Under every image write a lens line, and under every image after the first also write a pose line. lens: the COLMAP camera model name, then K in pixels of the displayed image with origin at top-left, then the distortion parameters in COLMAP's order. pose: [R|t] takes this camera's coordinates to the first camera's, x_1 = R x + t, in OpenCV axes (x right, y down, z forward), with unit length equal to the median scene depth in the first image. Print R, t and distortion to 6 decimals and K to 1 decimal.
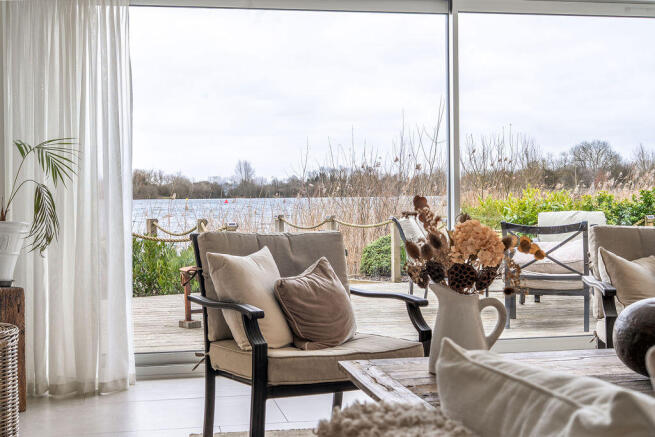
lens RADIAL K [[950.2, 0, 328.0], [0, 950.2, 213.6], [0, 0, 1]] dist [0.221971, 0.000000]
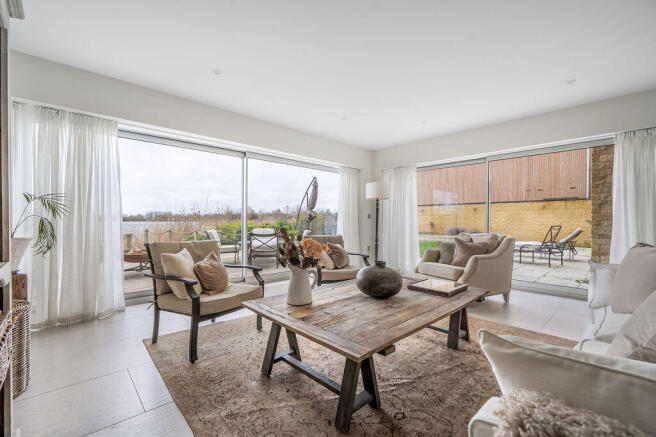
lens RADIAL K [[281.7, 0, 325.8], [0, 281.7, 230.9], [0, 0, 1]] dist [0.021221, 0.000525]
pose [[0.852742, -0.001872, 0.522329, -0.131677], [-0.004244, 0.999936, 0.010512, -0.014122], [-0.522315, -0.011181, 0.852679, 0.274257]]
